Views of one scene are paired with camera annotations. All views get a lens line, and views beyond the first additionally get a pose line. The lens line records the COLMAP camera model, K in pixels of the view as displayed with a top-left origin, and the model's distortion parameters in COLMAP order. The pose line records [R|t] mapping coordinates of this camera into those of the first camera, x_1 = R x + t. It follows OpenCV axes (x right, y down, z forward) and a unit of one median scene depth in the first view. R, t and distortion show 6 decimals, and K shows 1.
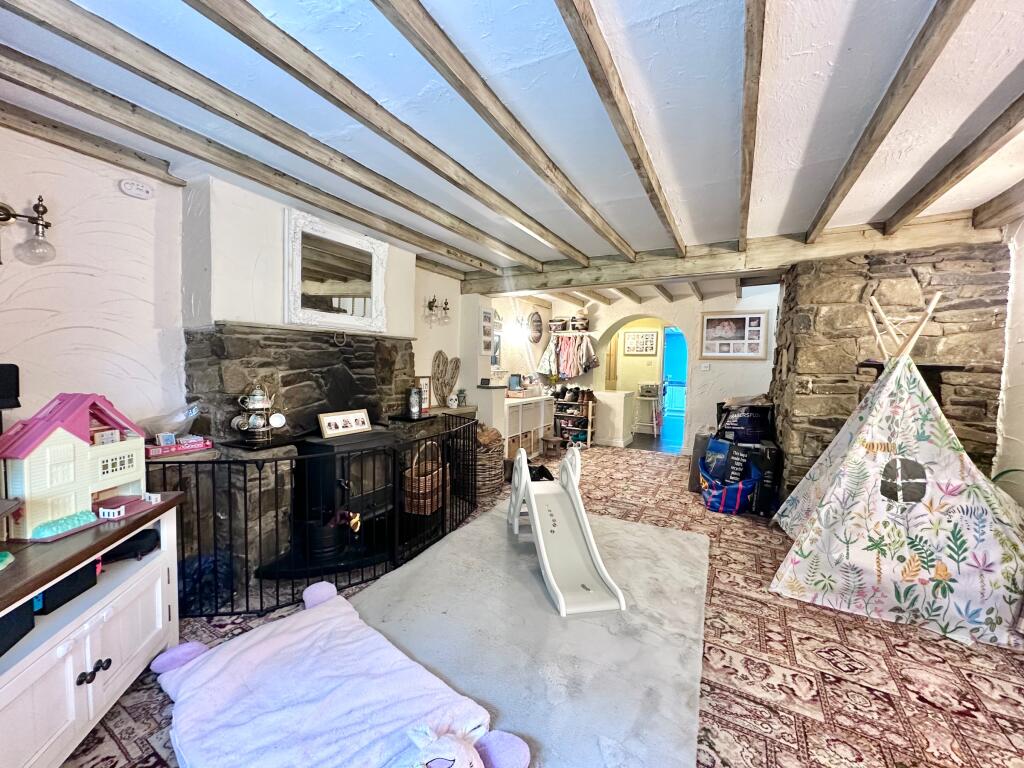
lens RADIAL K [[408.1, 0, 536.1], [0, 408.1, 379.9], [0, 0, 1]] dist [-0.005970, 0.001360]
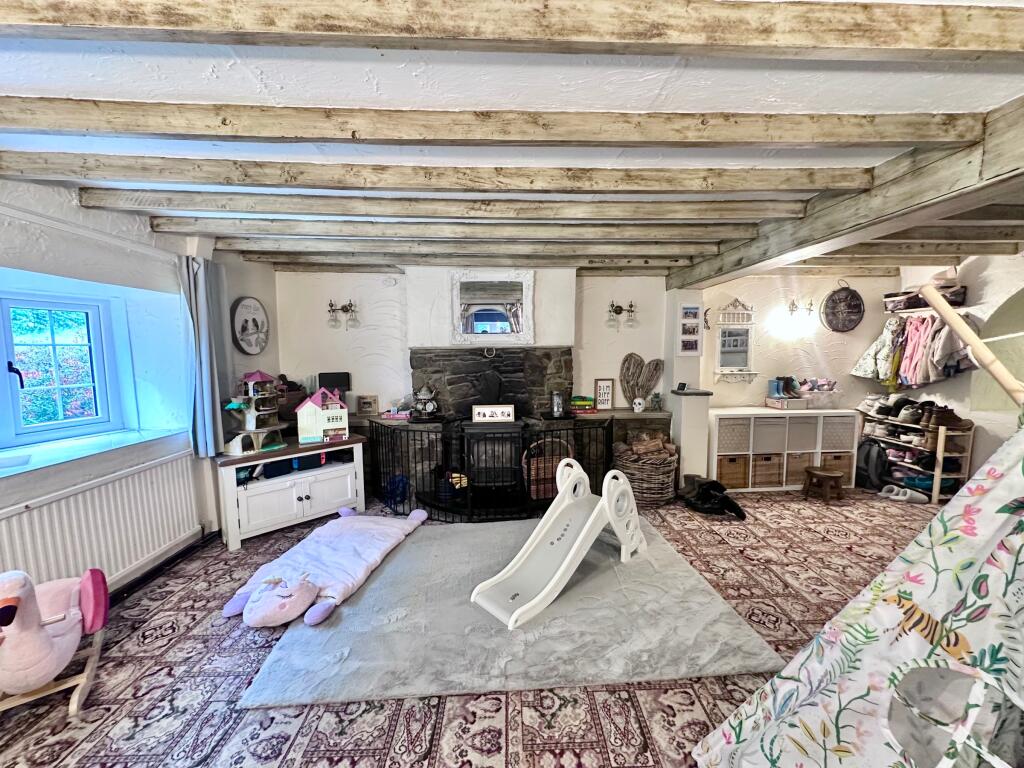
lens RADIAL K [[408.1, 0, 495.2], [0, 408.1, 382.8], [0, 0, 1]] dist [-0.005970, 0.001360]
pose [[0.500520, 0.049231, -0.864324, 0.740049], [-0.018248, 0.998760, 0.046320, -0.063550], [0.865533, -0.007412, 0.500798, 0.334343]]
